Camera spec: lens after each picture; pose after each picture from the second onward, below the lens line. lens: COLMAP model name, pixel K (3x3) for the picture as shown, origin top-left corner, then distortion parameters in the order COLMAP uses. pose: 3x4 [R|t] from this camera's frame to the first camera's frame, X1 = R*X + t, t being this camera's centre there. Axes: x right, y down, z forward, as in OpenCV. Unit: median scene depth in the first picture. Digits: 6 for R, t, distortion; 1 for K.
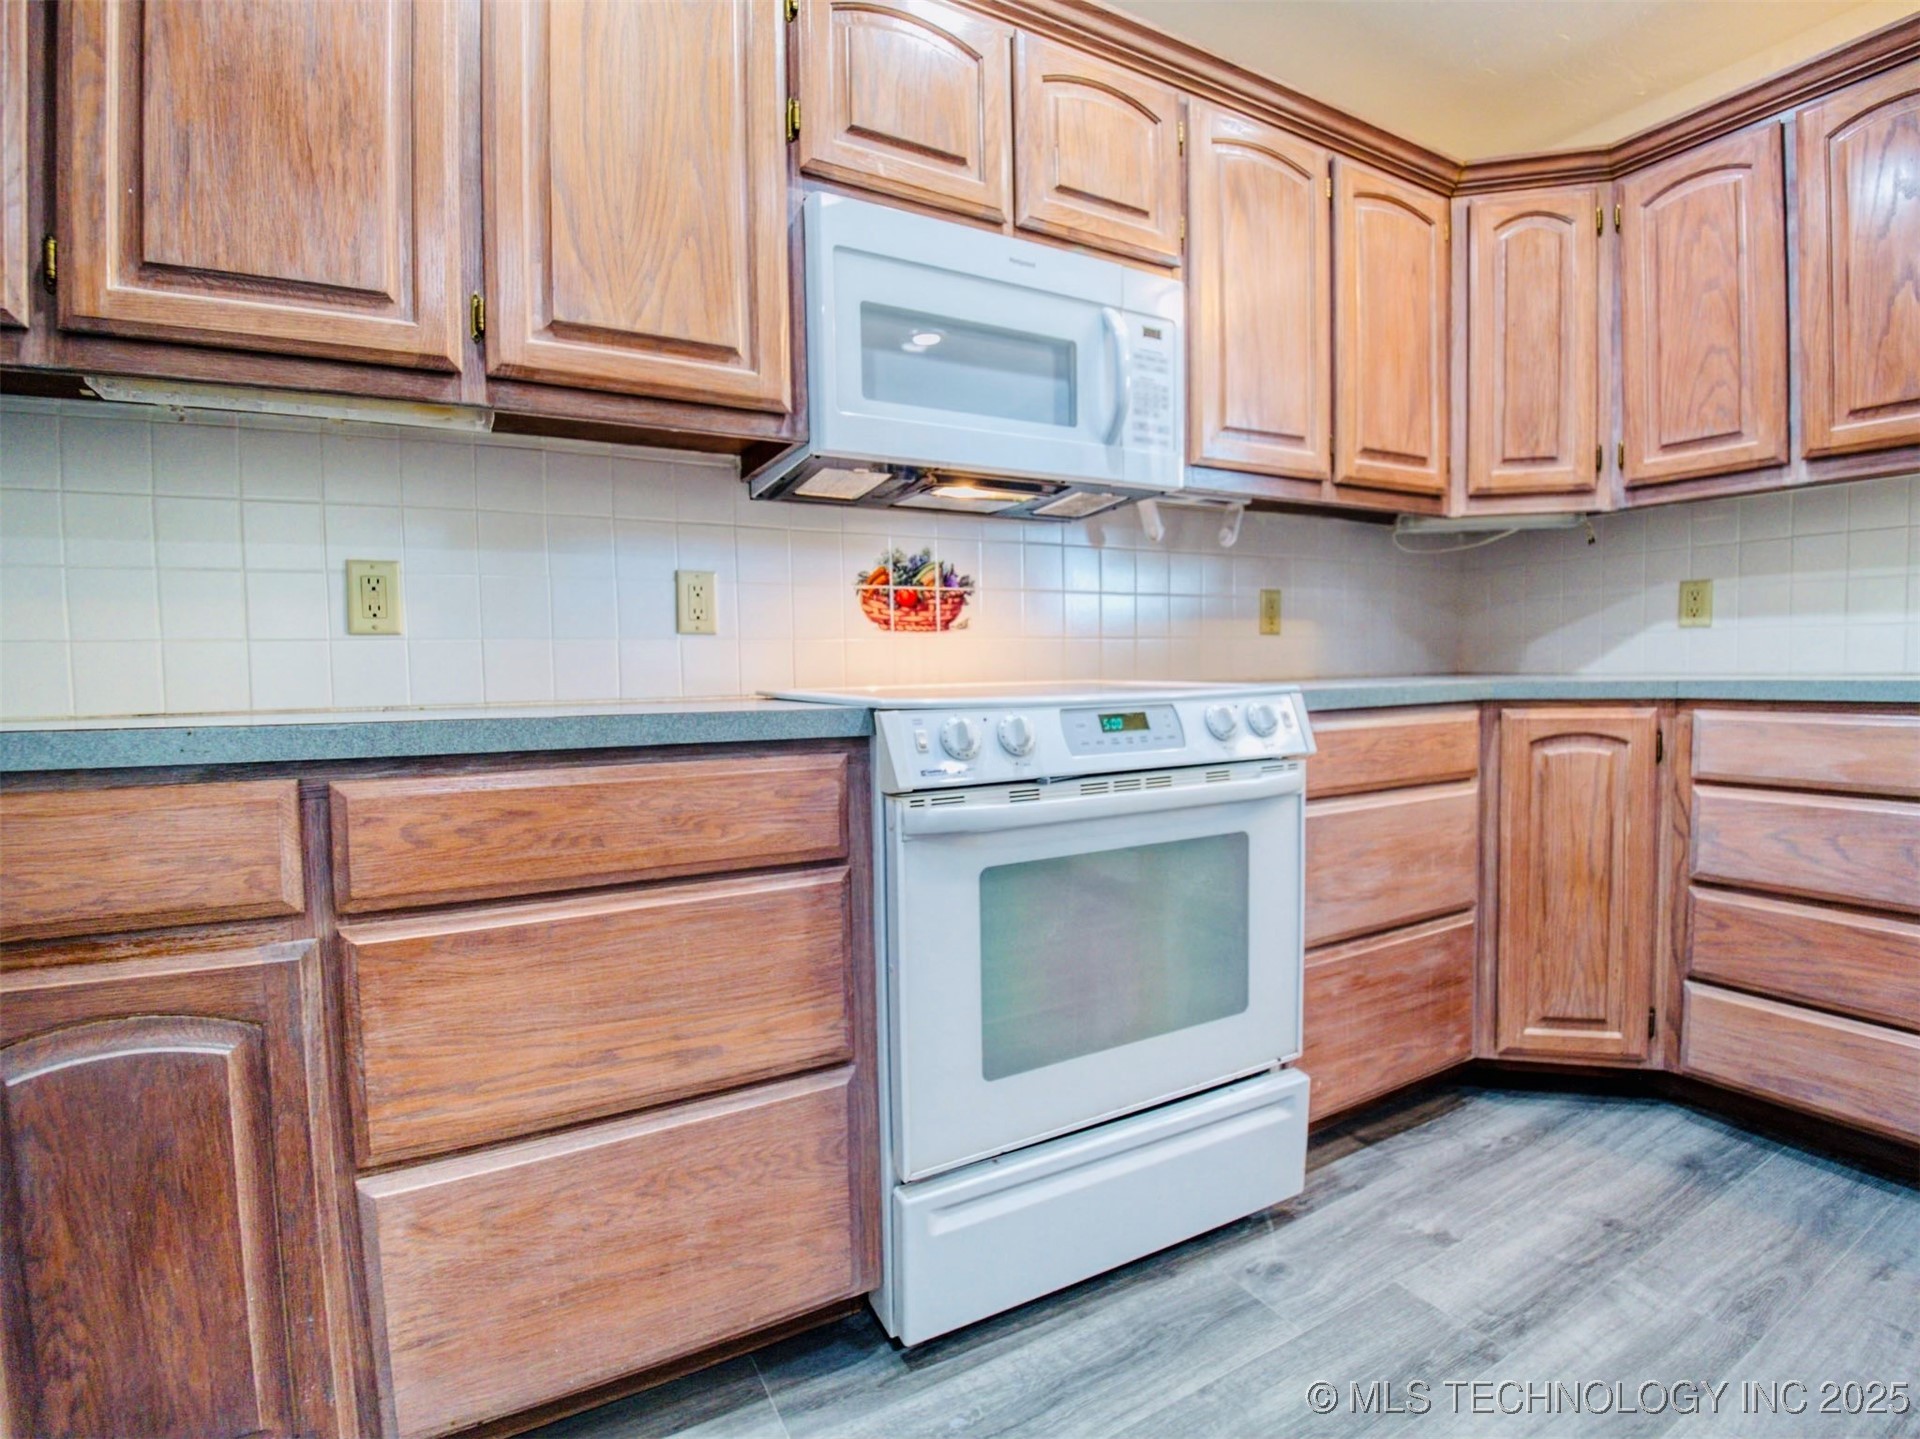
lens RADIAL K [[921.3, 0, 967.8], [0, 921.3, 719.9], [0, 0, 1]] dist [-0.037577, -0.003106]
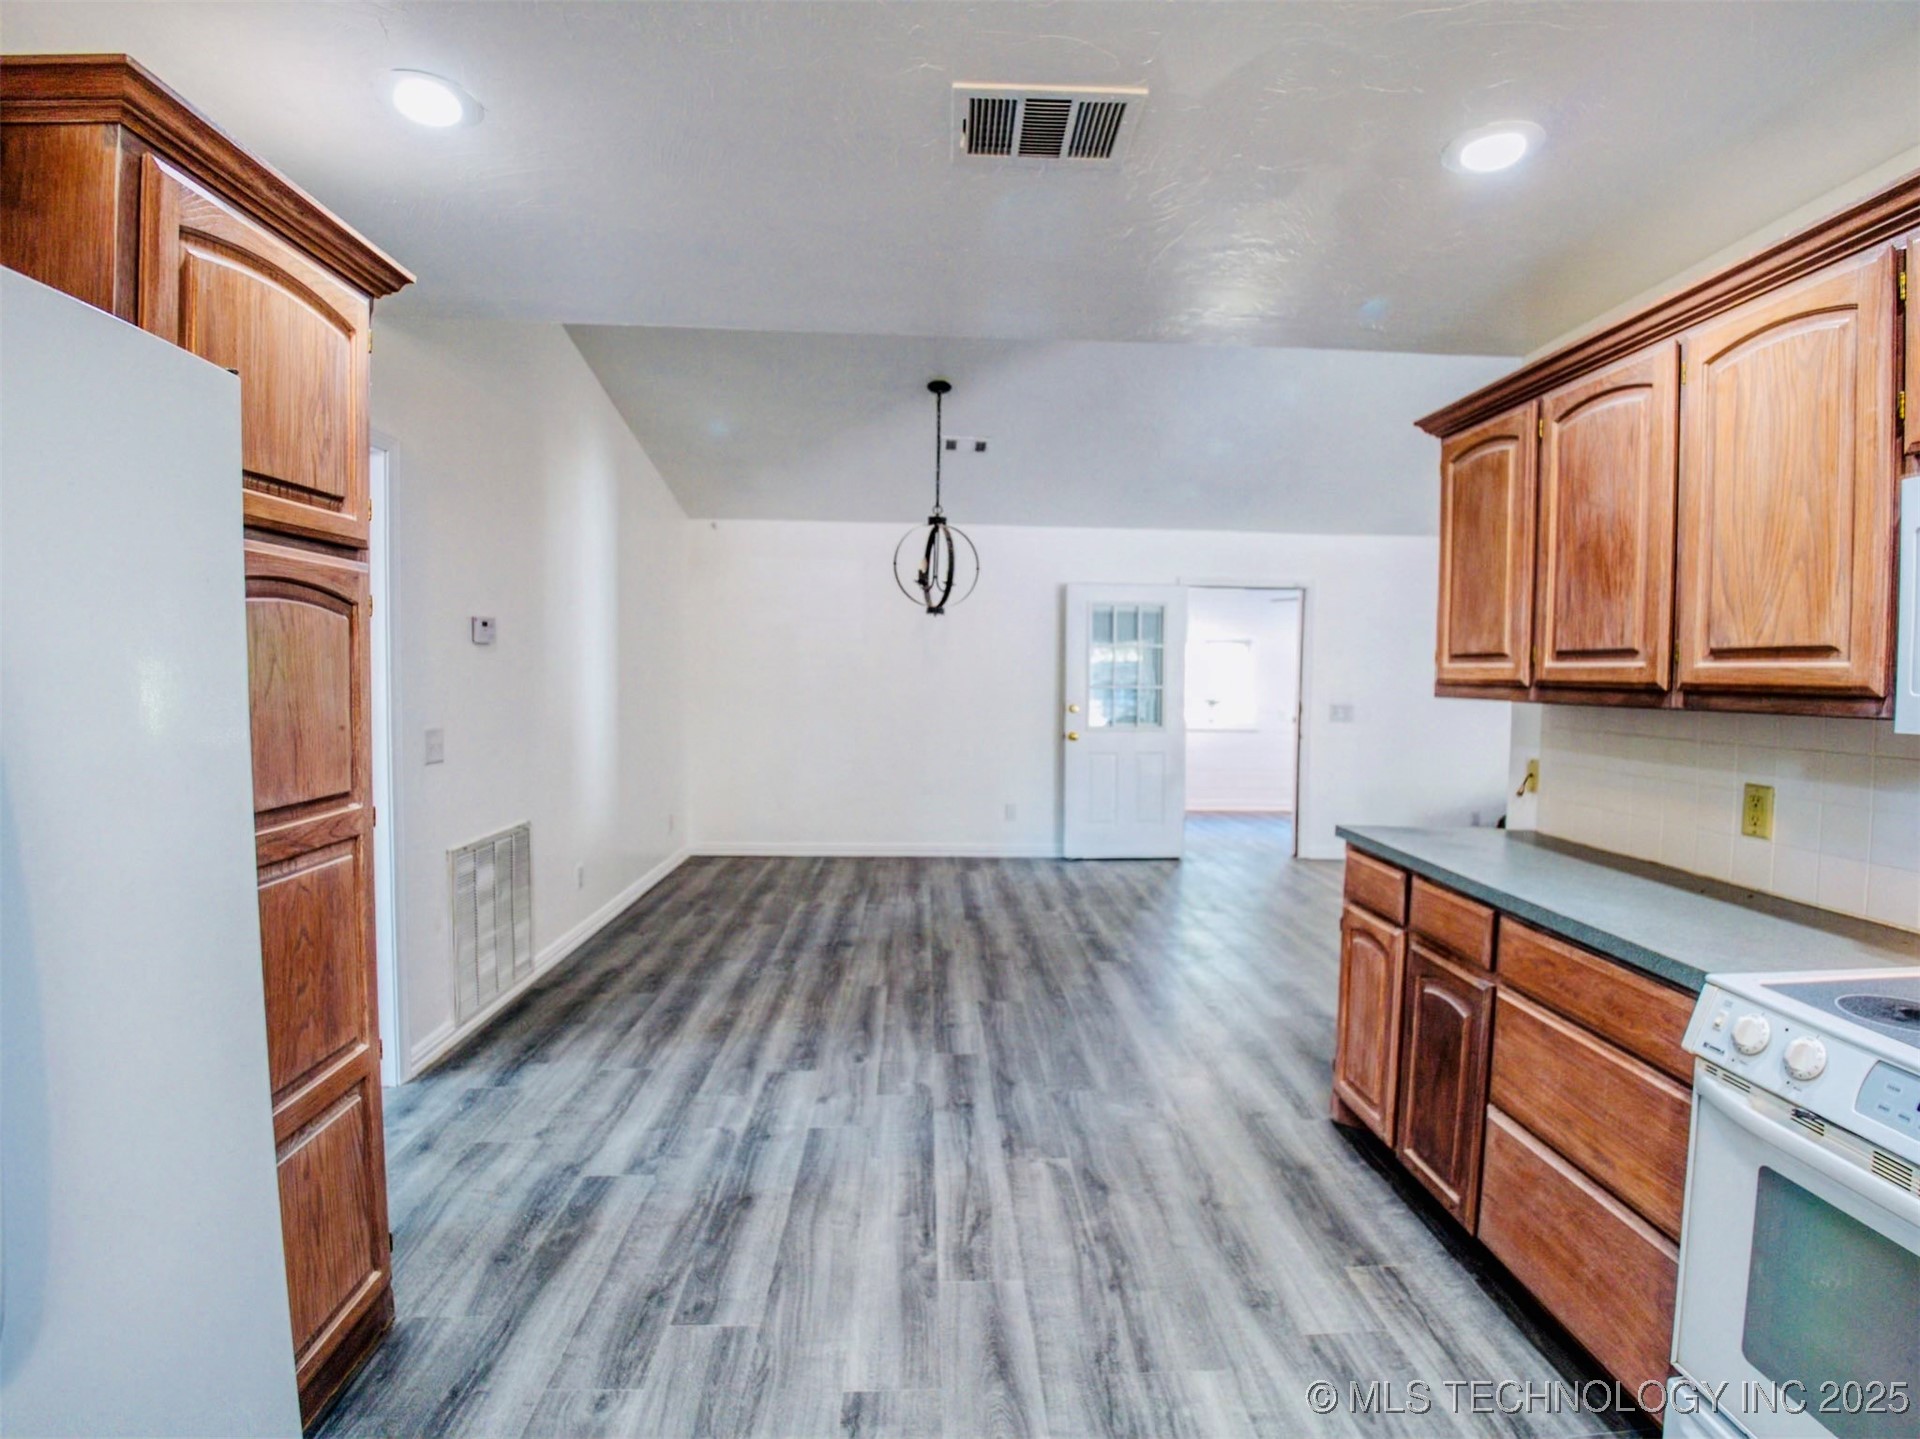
lens RADIAL K [[921.3, 0, 974.5], [0, 921.3, 709.3], [0, 0, 1]] dist [-0.037577, -0.003106]
pose [[-0.448814, 0.047401, -0.892367, 0.931252], [-0.054186, 0.995311, 0.080122, -0.279910], [0.891981, 0.084314, -0.444141, 0.426645]]
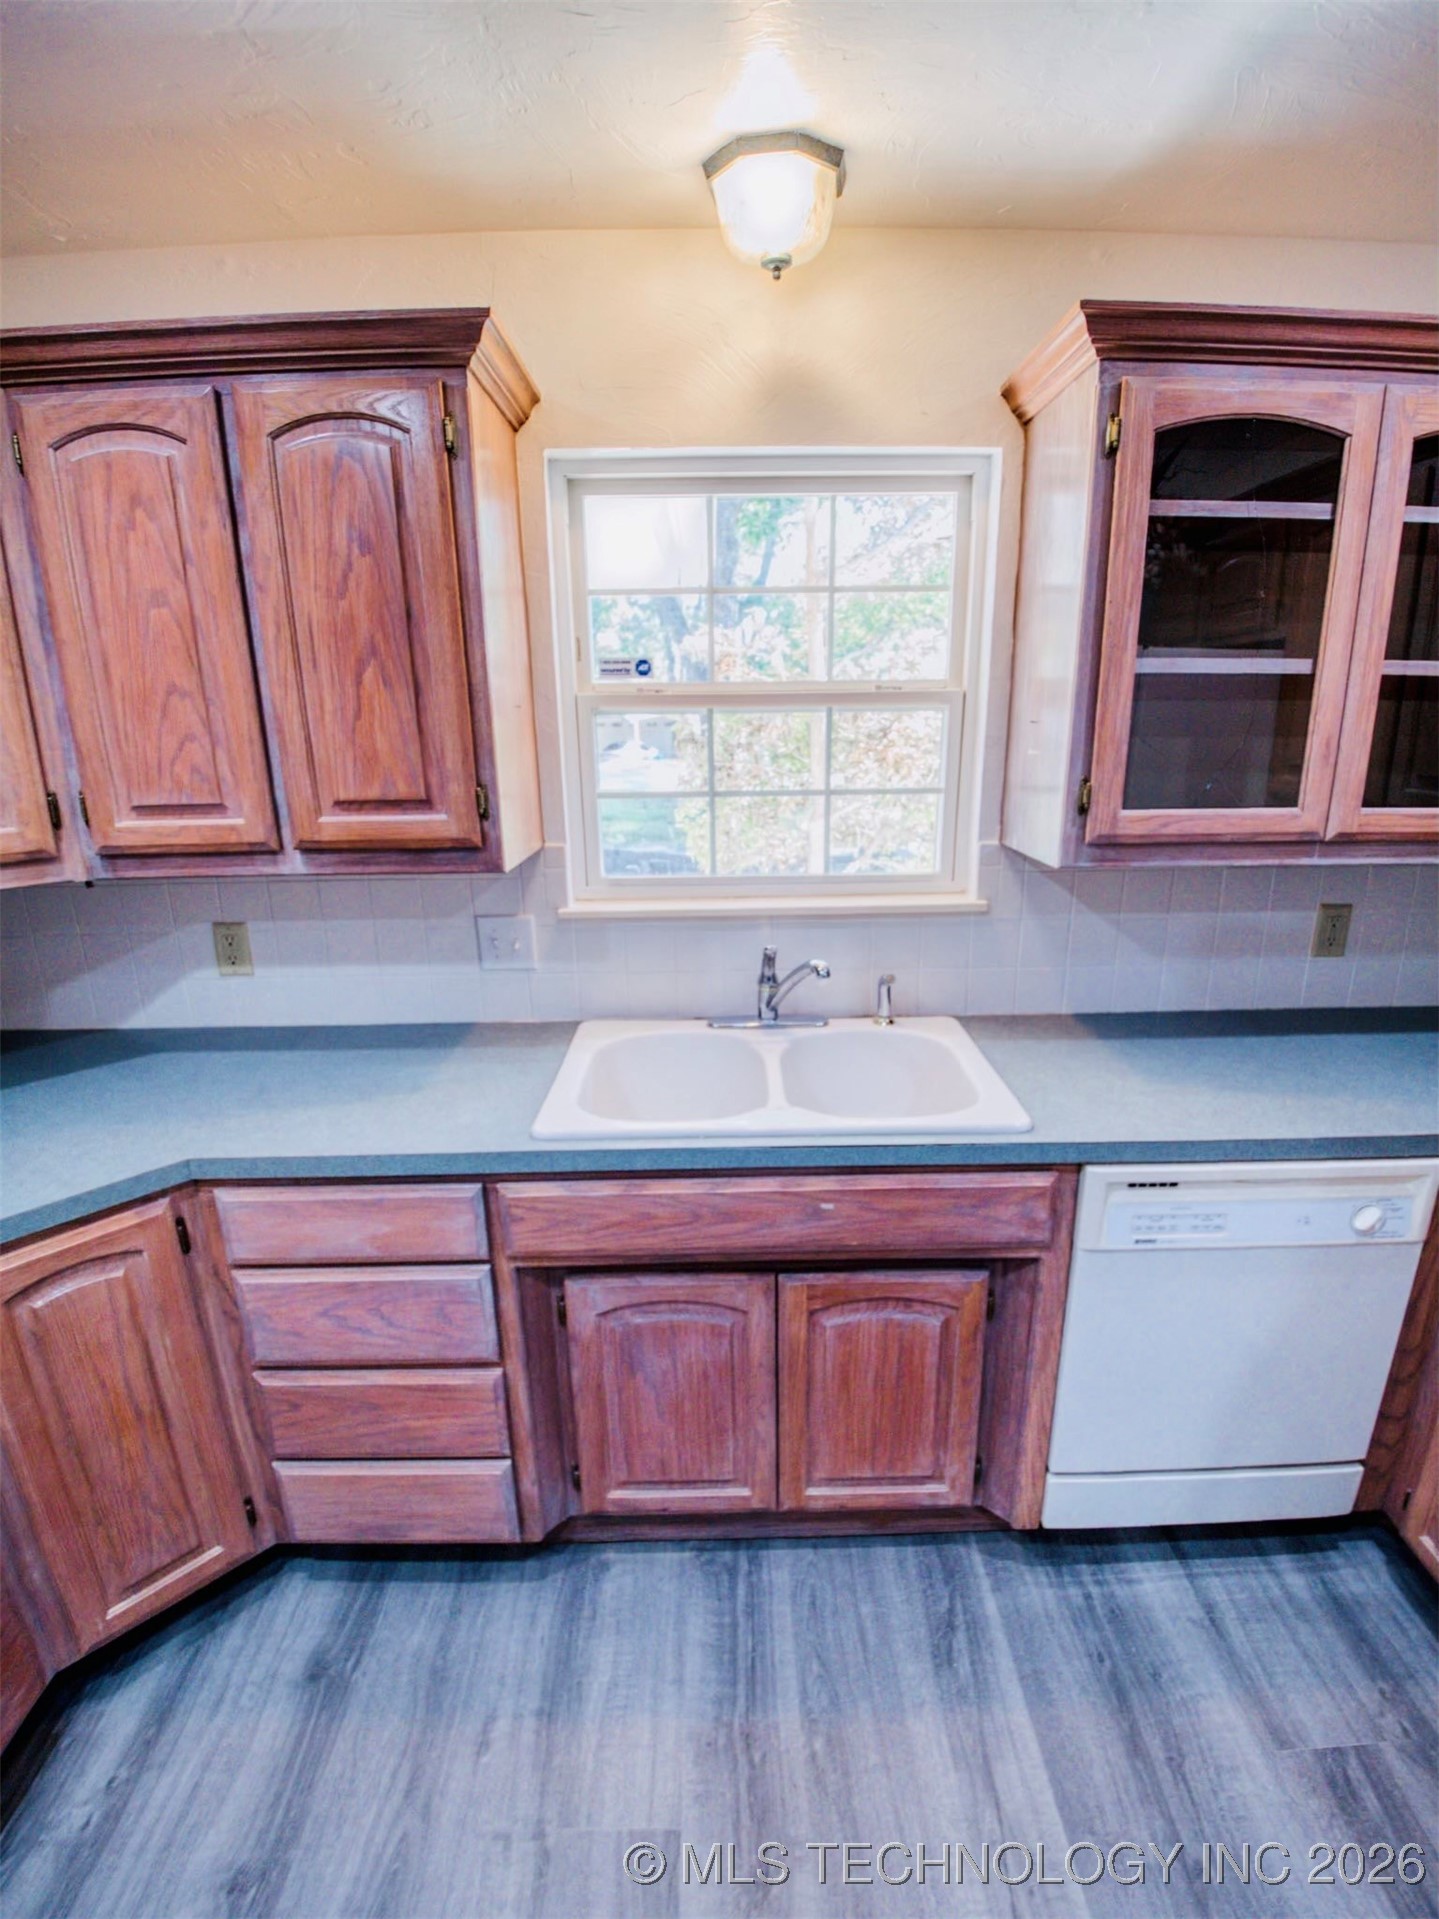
lens RADIAL K [[920.8, 0, 753.4], [0, 920.8, 977.6], [0, 0, 1]] dist [-0.037577, -0.003106]
pose [[0.465708, -0.237763, 0.852399, 0.389904], [0.046890, 0.968507, 0.244531, -0.374623], [-0.883695, -0.073911, 0.462191, 0.213749]]
